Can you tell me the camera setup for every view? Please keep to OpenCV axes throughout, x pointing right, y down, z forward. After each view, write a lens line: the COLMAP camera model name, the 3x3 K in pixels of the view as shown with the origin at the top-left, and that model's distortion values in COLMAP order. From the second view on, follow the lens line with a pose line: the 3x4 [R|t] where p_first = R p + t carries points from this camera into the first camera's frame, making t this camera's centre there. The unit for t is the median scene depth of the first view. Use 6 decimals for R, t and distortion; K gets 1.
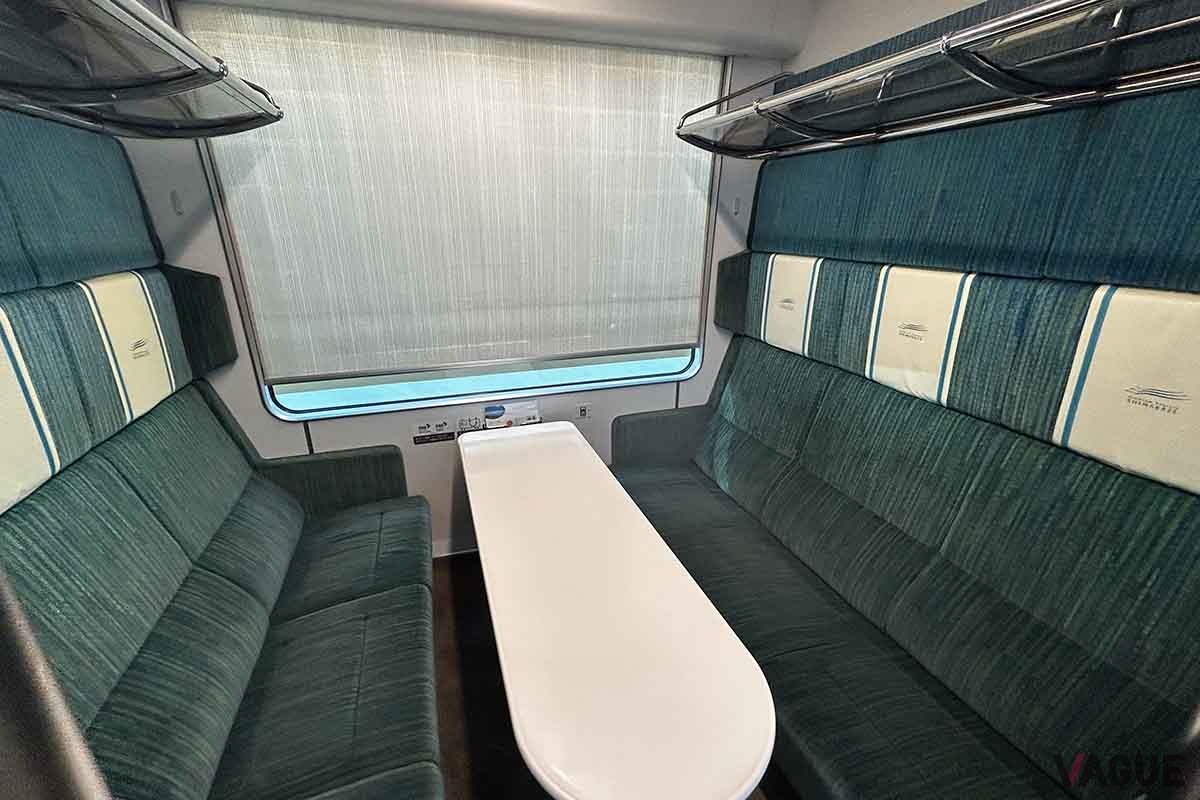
lens RADIAL K [[510.4, 0, 598.5], [0, 510.4, 400.2], [0, 0, 1]] dist [-0.000095, -0.001391]
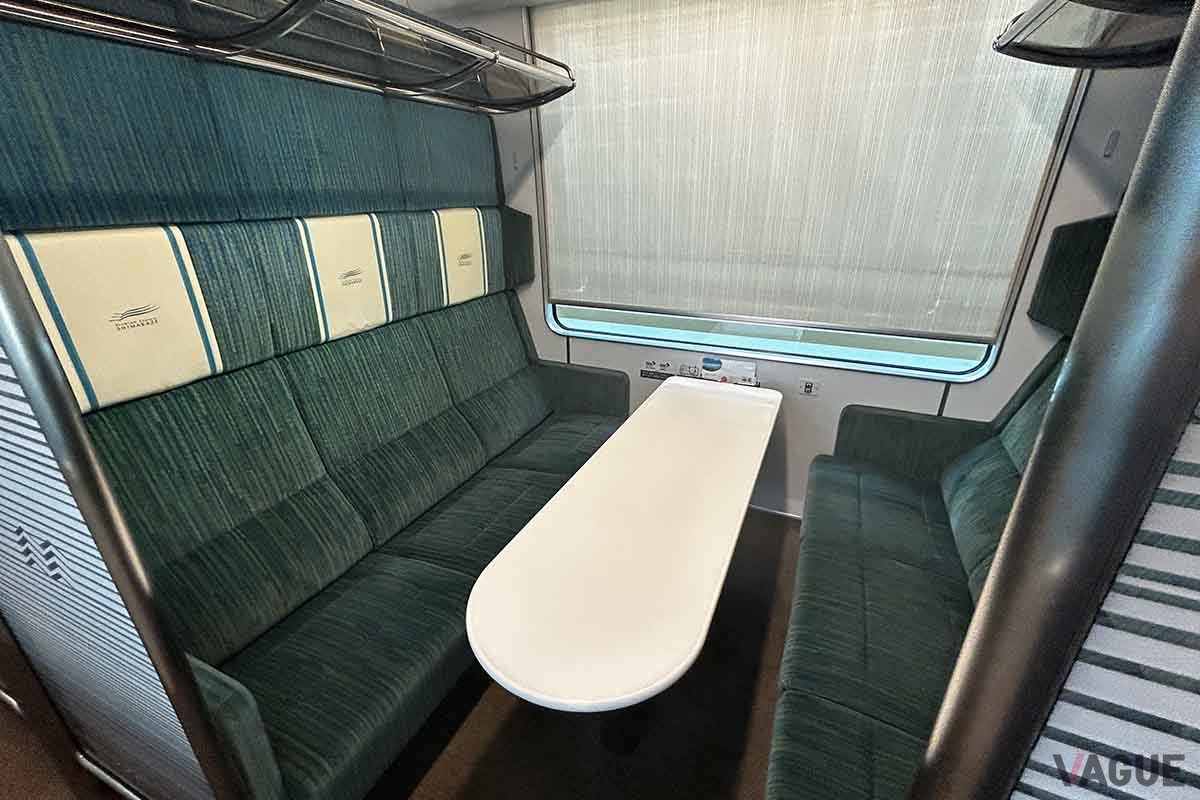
lens RADIAL K [[510.4, 0, 603.5], [0, 510.4, 401.4], [0, 0, 1]] dist [-0.000095, -0.001391]
pose [[0.740212, 0.260149, -0.620007, 0.292840], [-0.224603, 0.964817, 0.136679, 0.003521], [0.633750, 0.038084, 0.772600, 0.076014]]
